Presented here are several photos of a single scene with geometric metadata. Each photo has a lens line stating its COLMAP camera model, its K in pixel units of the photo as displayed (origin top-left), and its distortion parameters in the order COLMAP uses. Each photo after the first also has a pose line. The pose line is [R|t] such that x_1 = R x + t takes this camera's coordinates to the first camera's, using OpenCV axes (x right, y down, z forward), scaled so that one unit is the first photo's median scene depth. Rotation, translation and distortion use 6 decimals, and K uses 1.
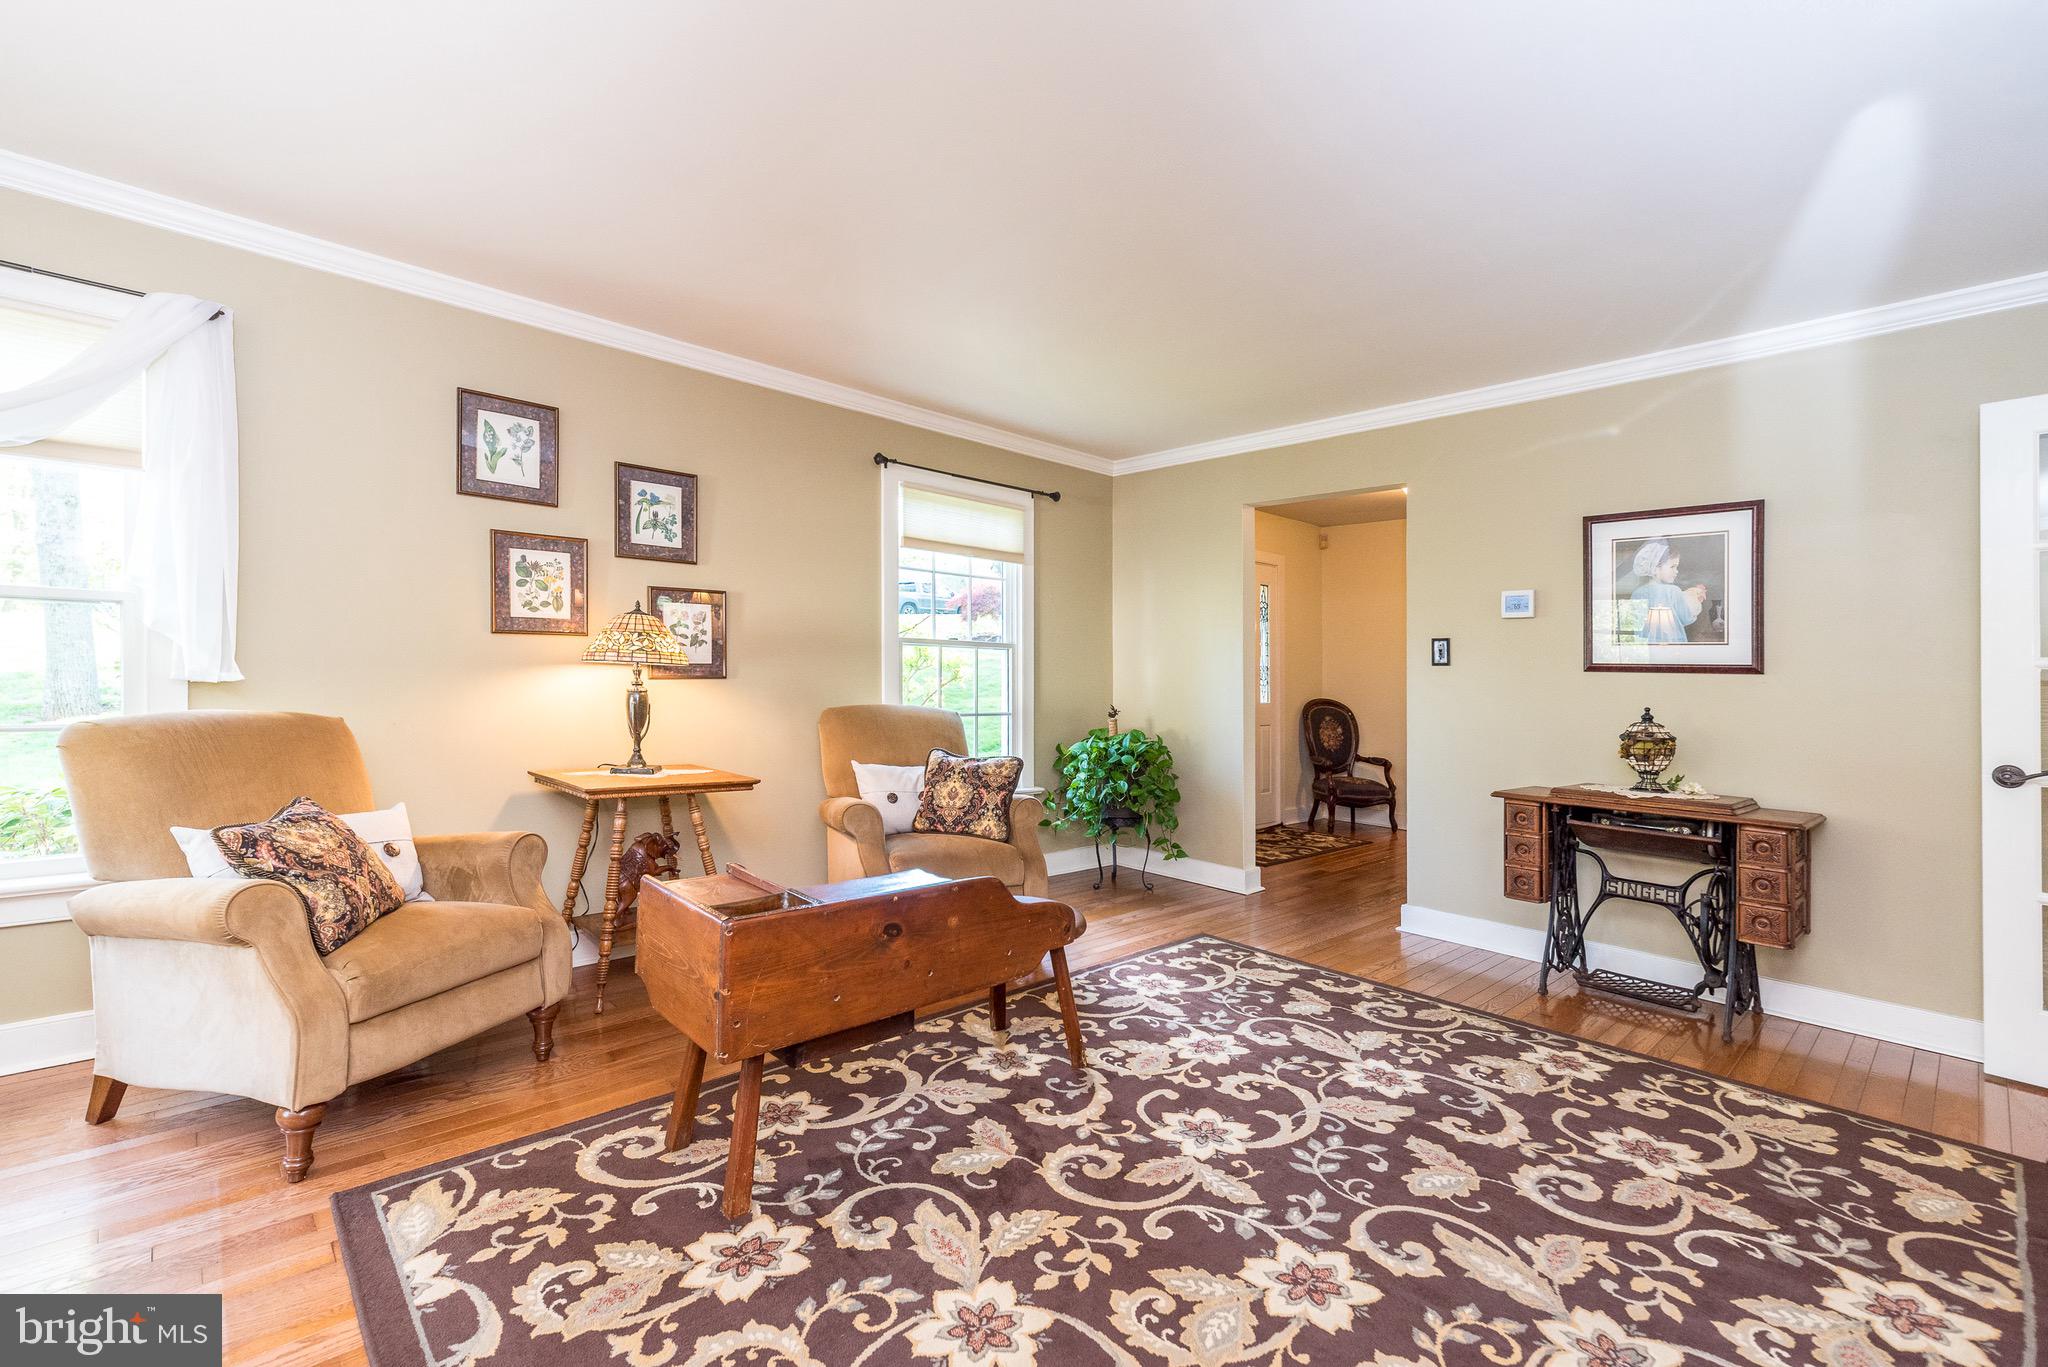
lens RADIAL K [[896.0, 0, 1019.3], [0, 896.0, 680.8], [0, 0, 1]] dist [0.005488, 0.000019]
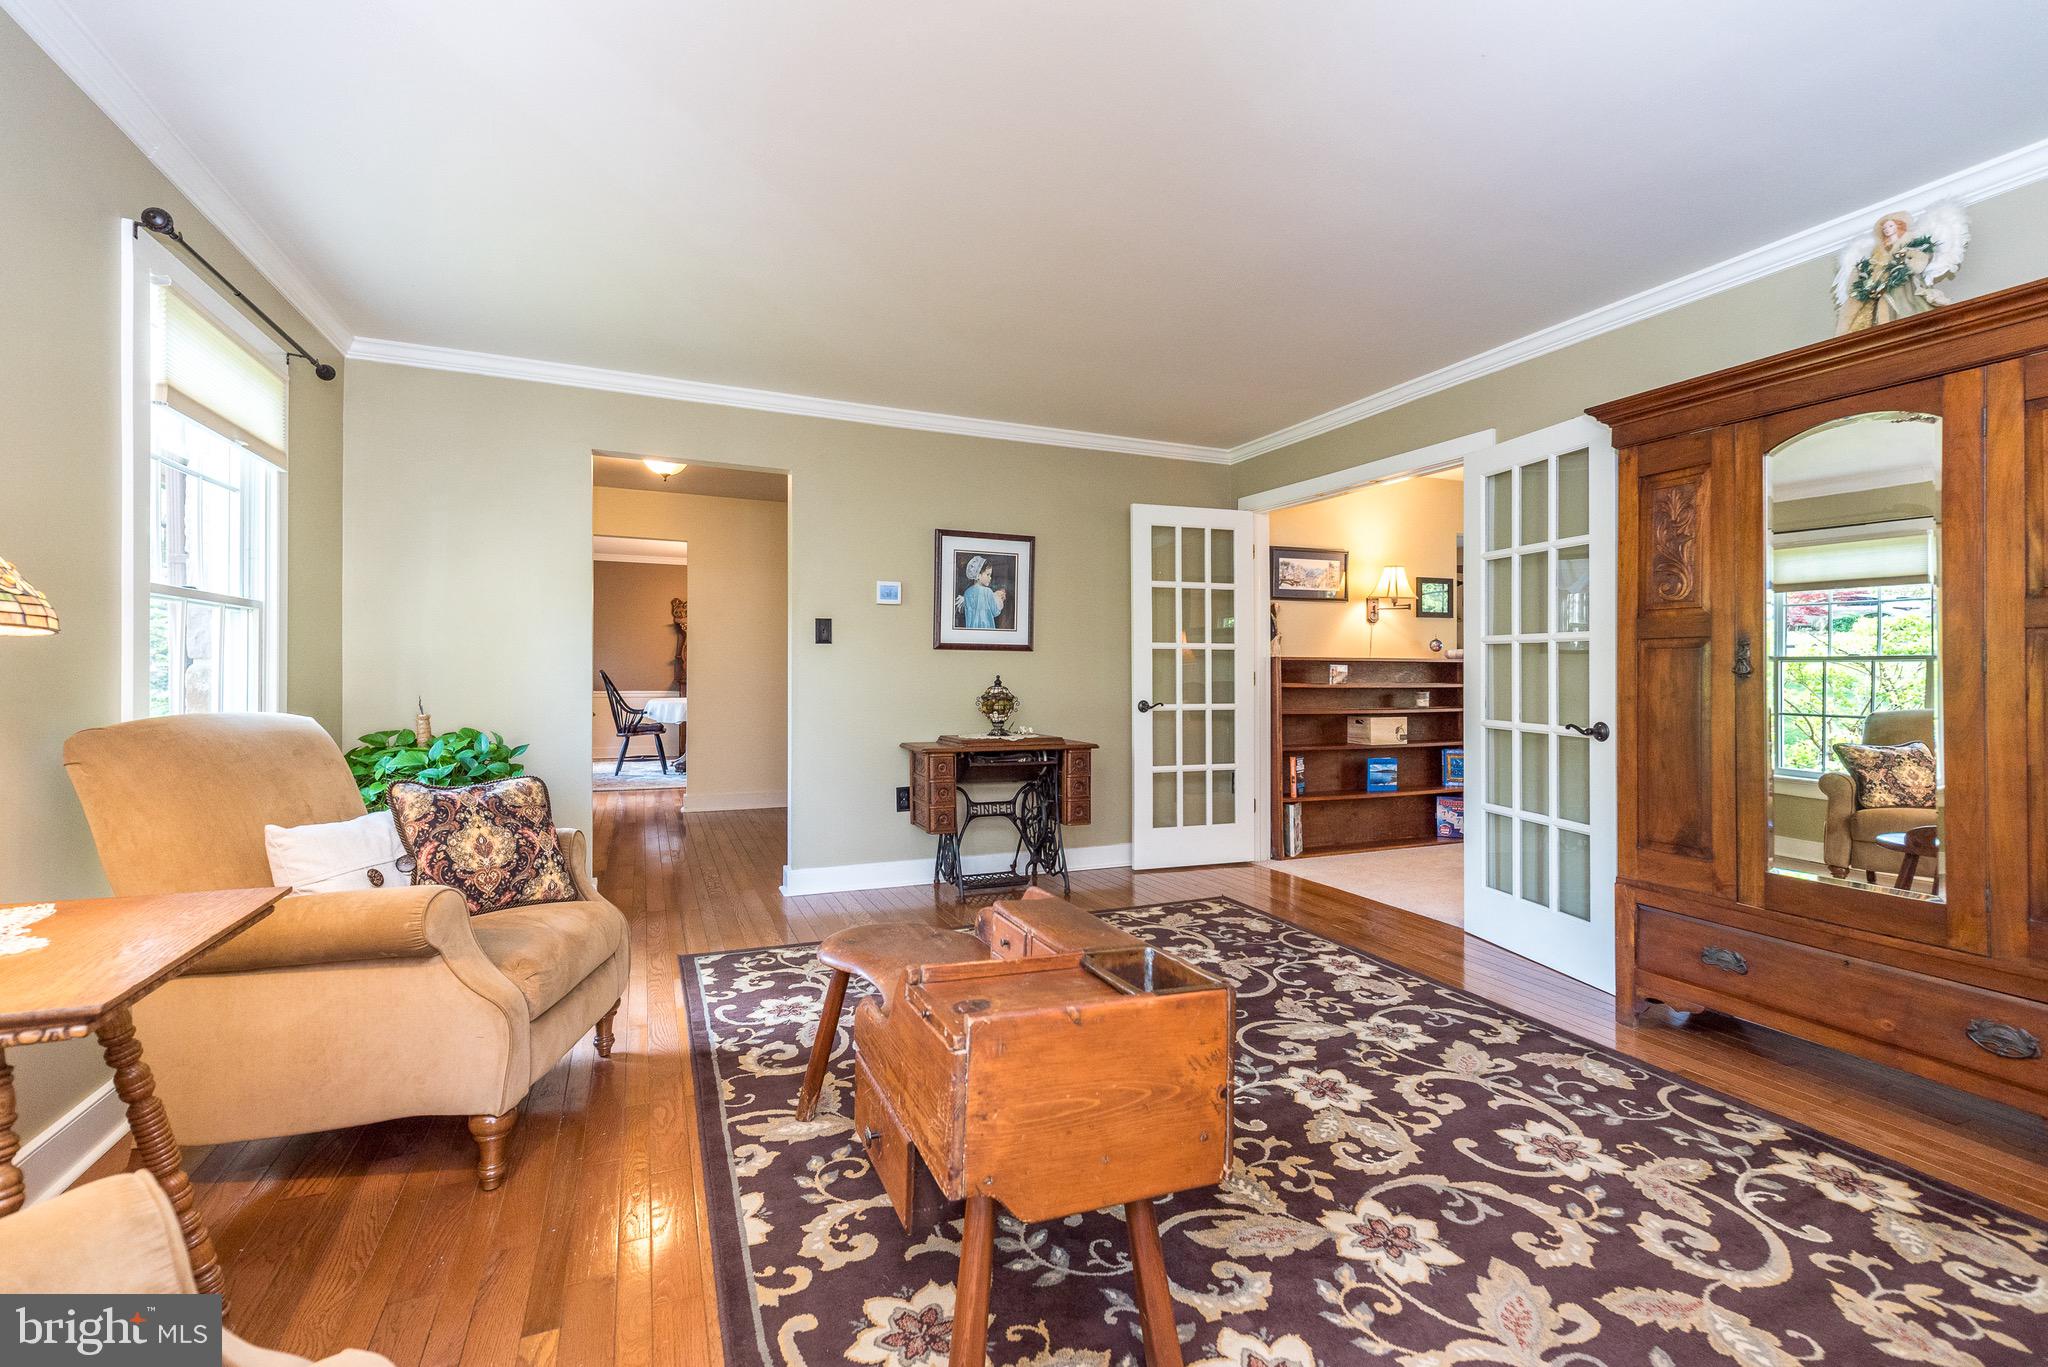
lens RADIAL K [[896.0, 0, 1021.4], [0, 896.0, 651.4], [0, 0, 1]] dist [0.005488, 0.000019]
pose [[0.346635, -0.001636, 0.937999, -0.586347], [0.007106, 0.999974, -0.000882, -0.005963], [-0.937973, 0.006971, 0.346638, 0.486133]]
